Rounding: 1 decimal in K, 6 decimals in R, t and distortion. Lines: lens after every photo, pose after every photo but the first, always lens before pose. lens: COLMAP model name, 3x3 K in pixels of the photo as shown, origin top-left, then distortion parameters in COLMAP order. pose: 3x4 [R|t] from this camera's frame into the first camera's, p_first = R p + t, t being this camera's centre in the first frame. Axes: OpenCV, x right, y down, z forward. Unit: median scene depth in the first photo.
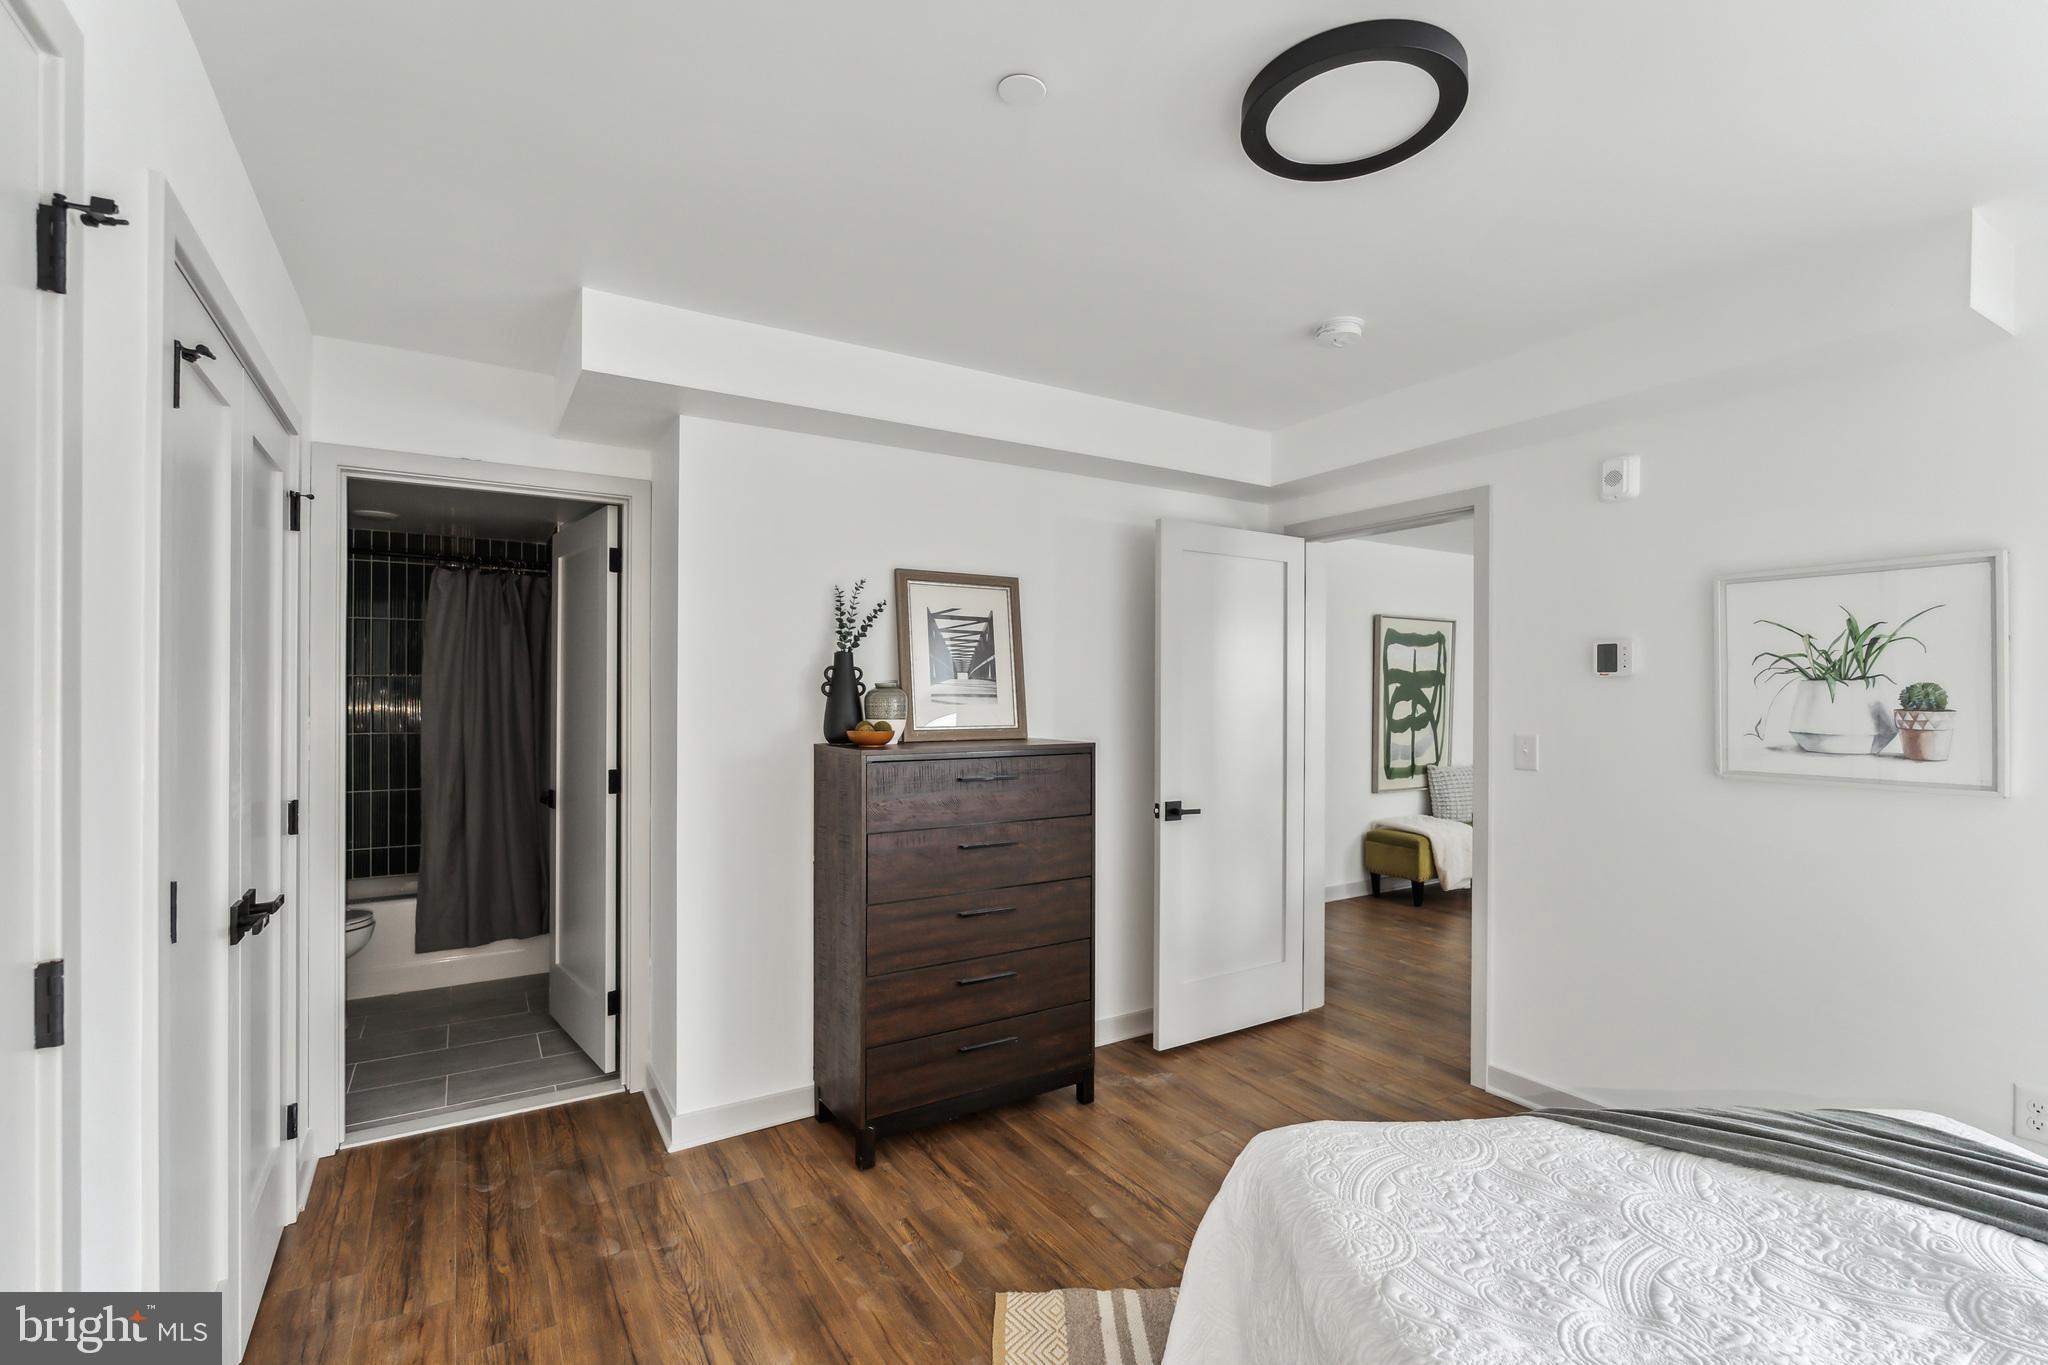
lens RADIAL K [[920.2, 0, 1026.2], [0, 920.2, 689.0], [0, 0, 1]] dist [-0.001467, -0.001306]
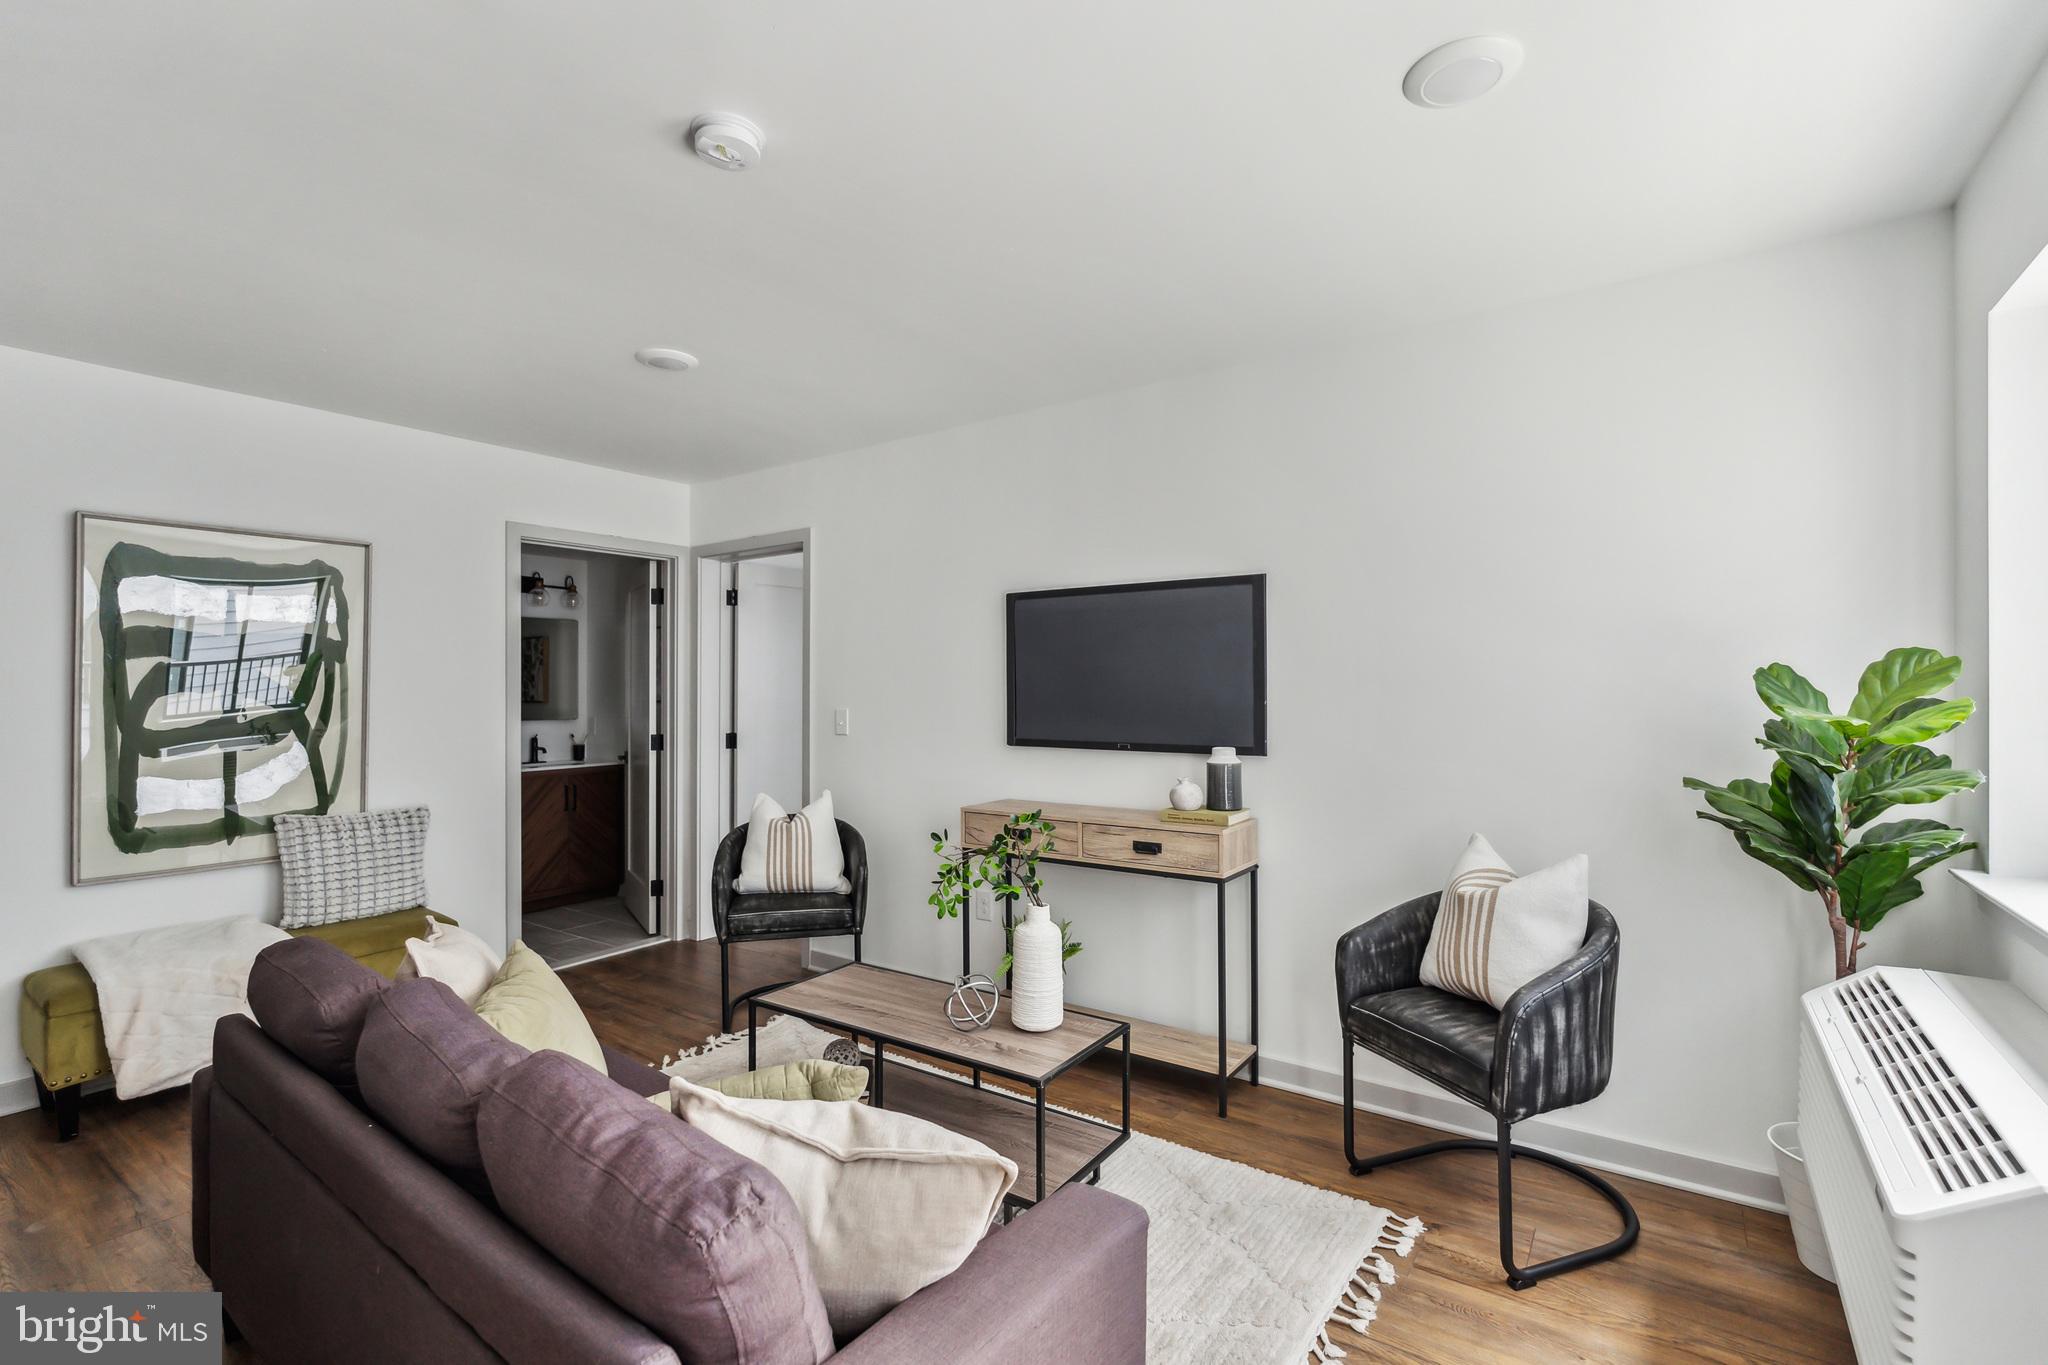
lens RADIAL K [[920.2, 0, 1021.5], [0, 920.2, 671.2], [0, 0, 1]] dist [-0.001467, -0.001306]
pose [[0.922448, -0.004744, 0.386093, 1.322235], [0.010794, 0.999851, -0.013504, 0.027459], [-0.385971, 0.016624, 0.922361, 0.751385]]
